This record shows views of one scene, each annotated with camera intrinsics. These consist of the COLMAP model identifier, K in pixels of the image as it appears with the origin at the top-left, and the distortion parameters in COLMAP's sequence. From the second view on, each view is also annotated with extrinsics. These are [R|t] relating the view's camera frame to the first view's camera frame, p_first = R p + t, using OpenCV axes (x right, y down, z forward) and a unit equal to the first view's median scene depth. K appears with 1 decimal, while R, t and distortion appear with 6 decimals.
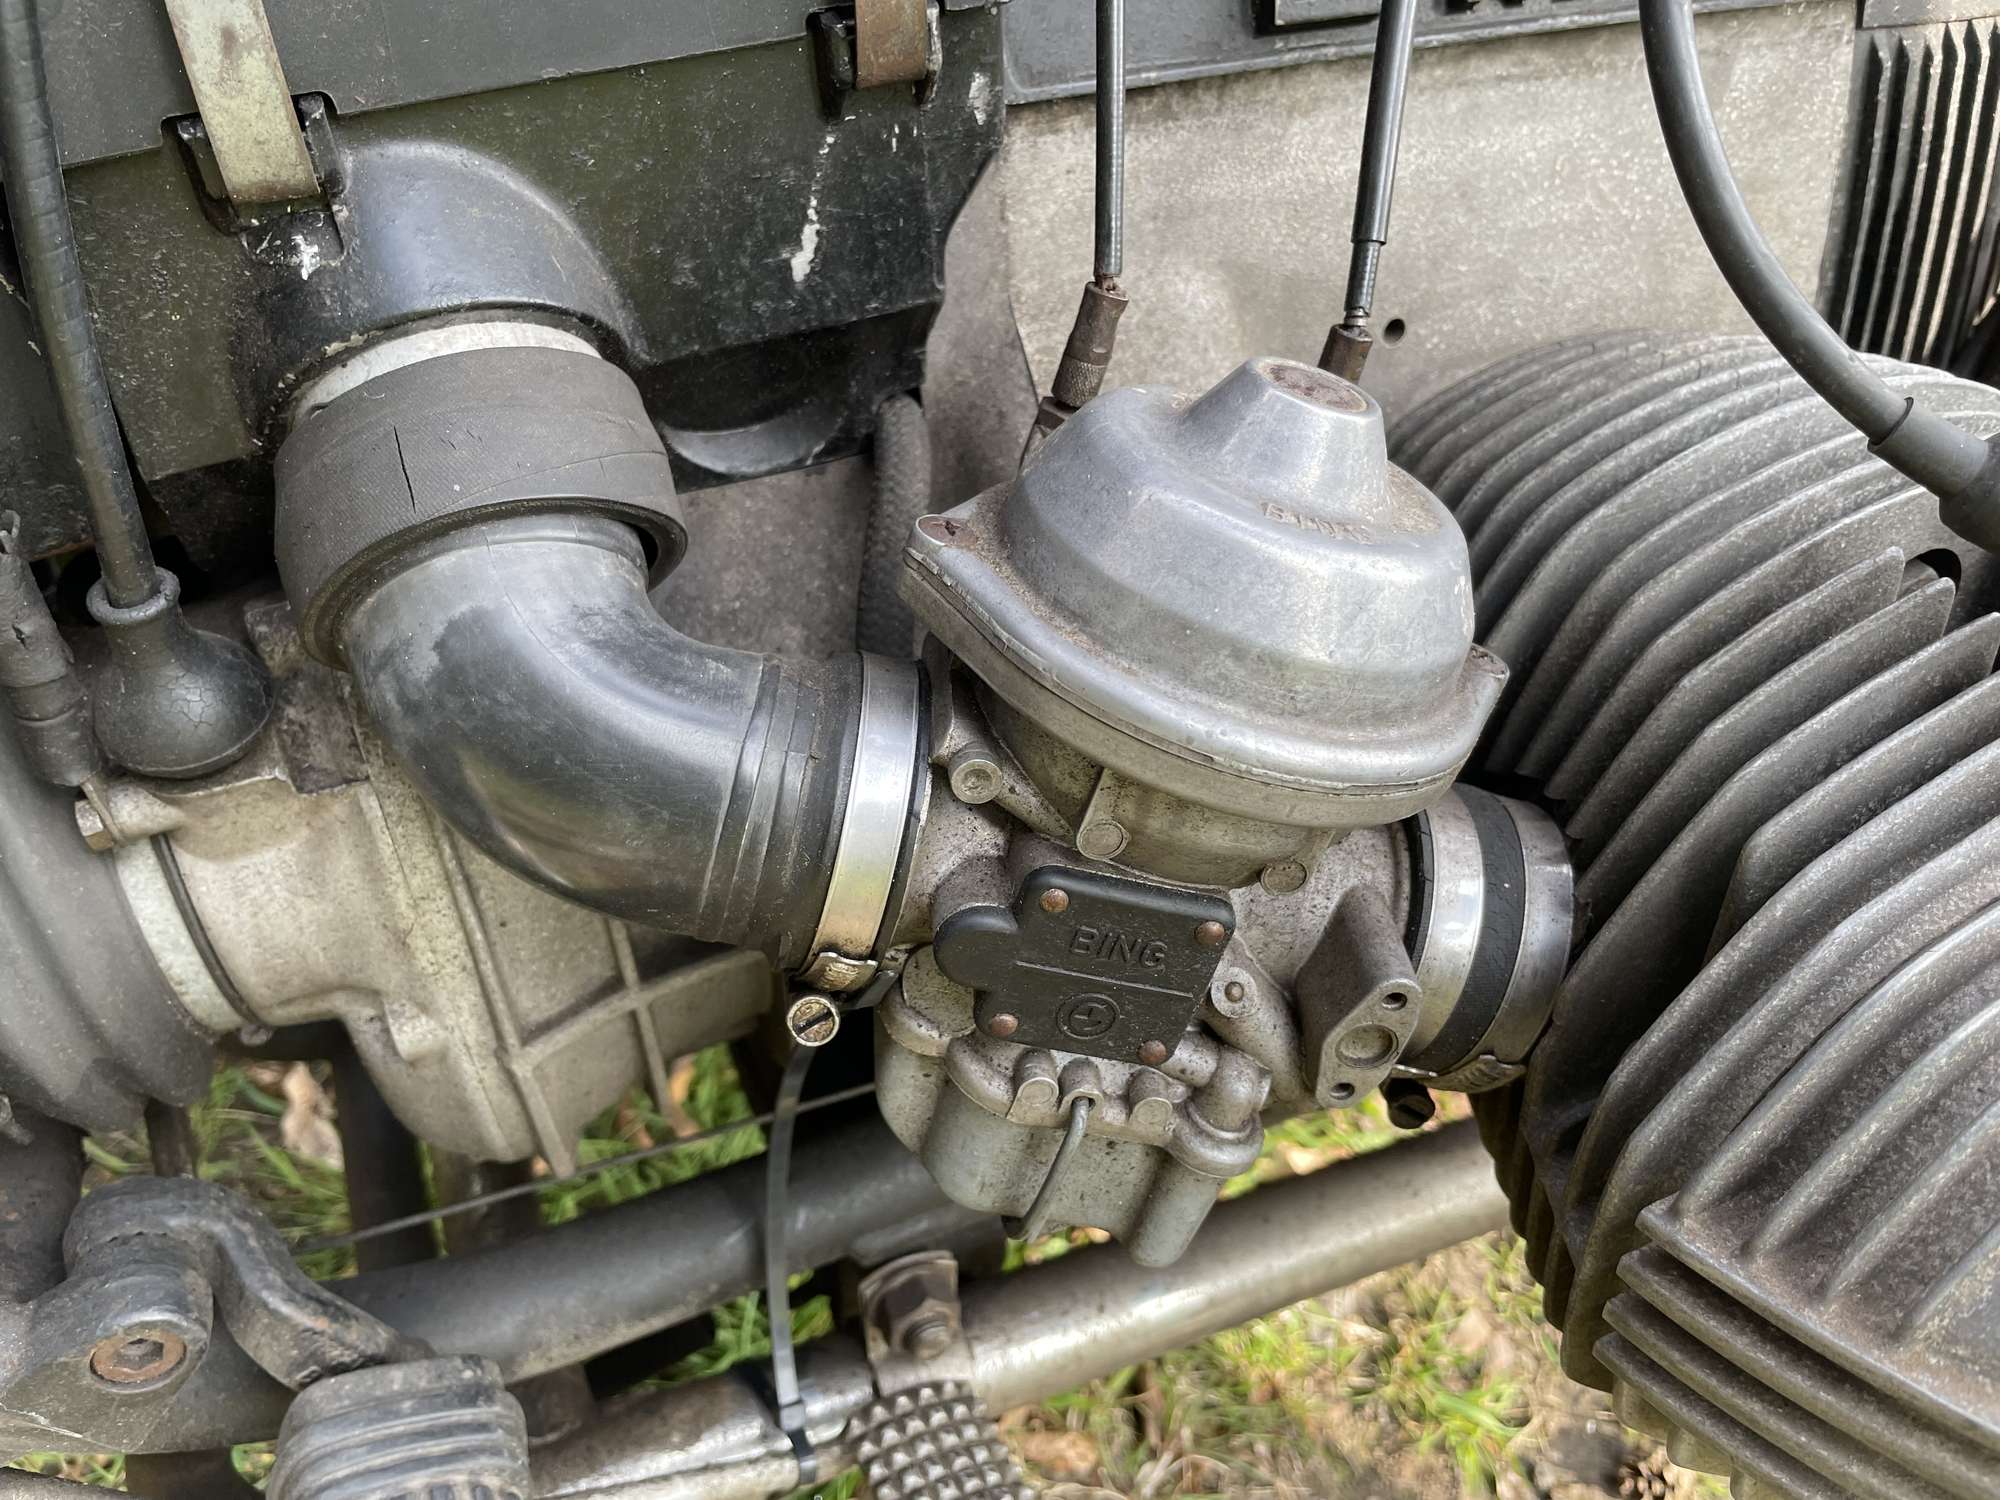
lens RADIAL K [[1534.2, 0, 1000.0], [0, 1534.2, 750.0], [0, 0, 1]] dist [0.100420, -0.157753]
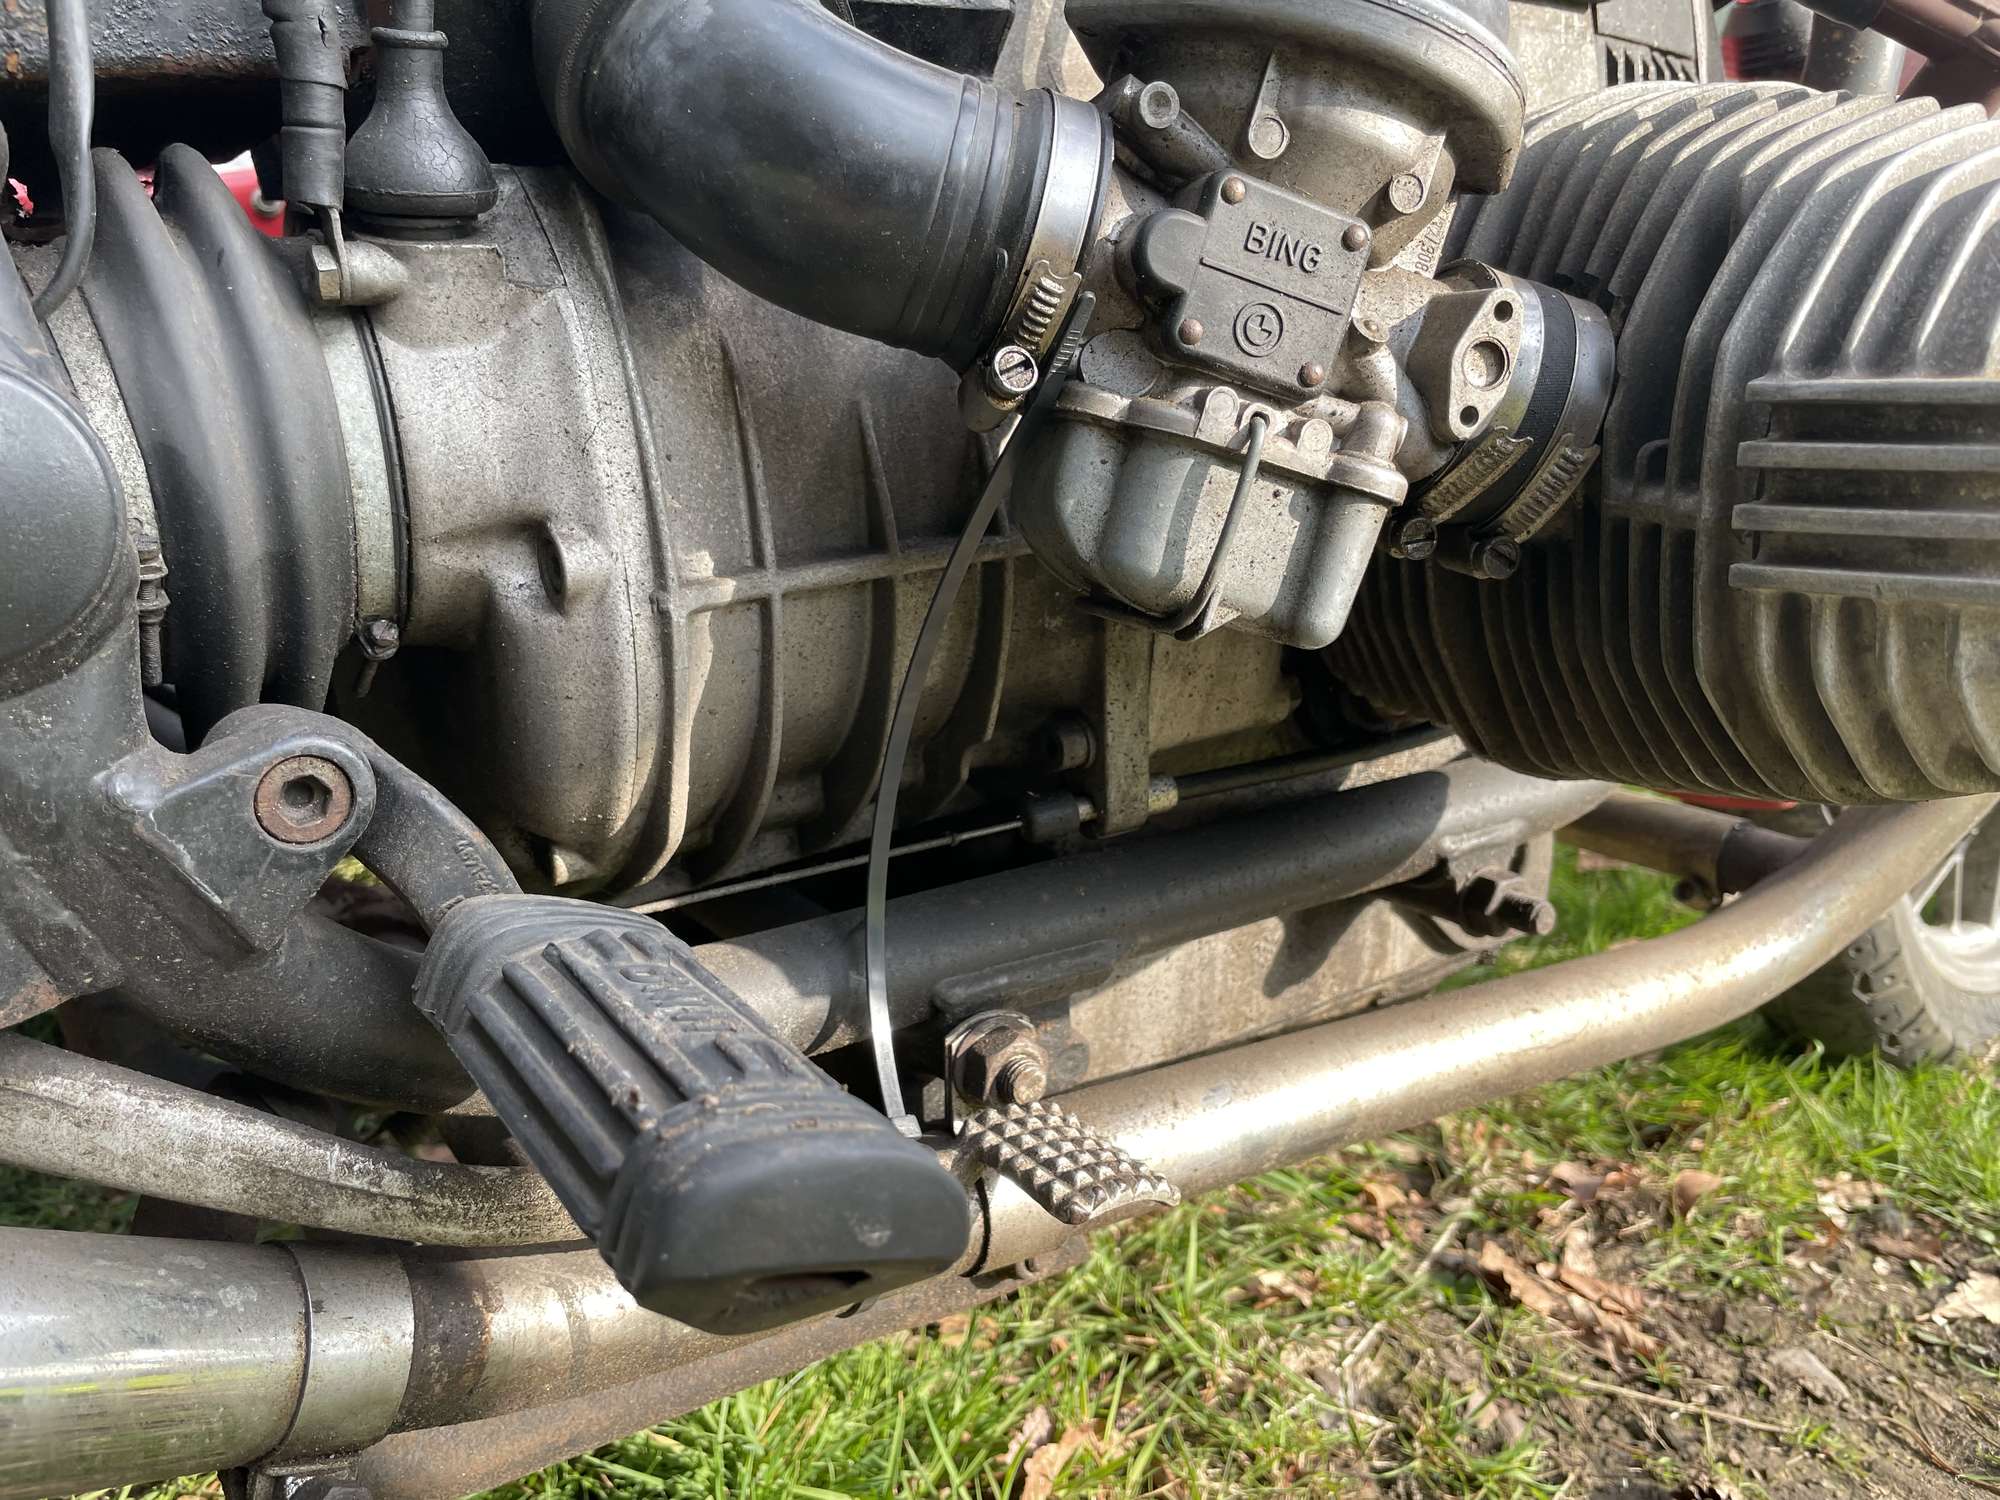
lens RADIAL K [[1534.2, 0, 1000.0], [0, 1534.2, 750.0], [0, 0, 1]] dist [0.100420, -0.157753]
pose [[0.984622, -0.041985, 0.169581, -0.297634], [0.102621, 0.924570, -0.366931, 0.750678], [-0.141384, 0.378691, 0.914660, 0.065769]]
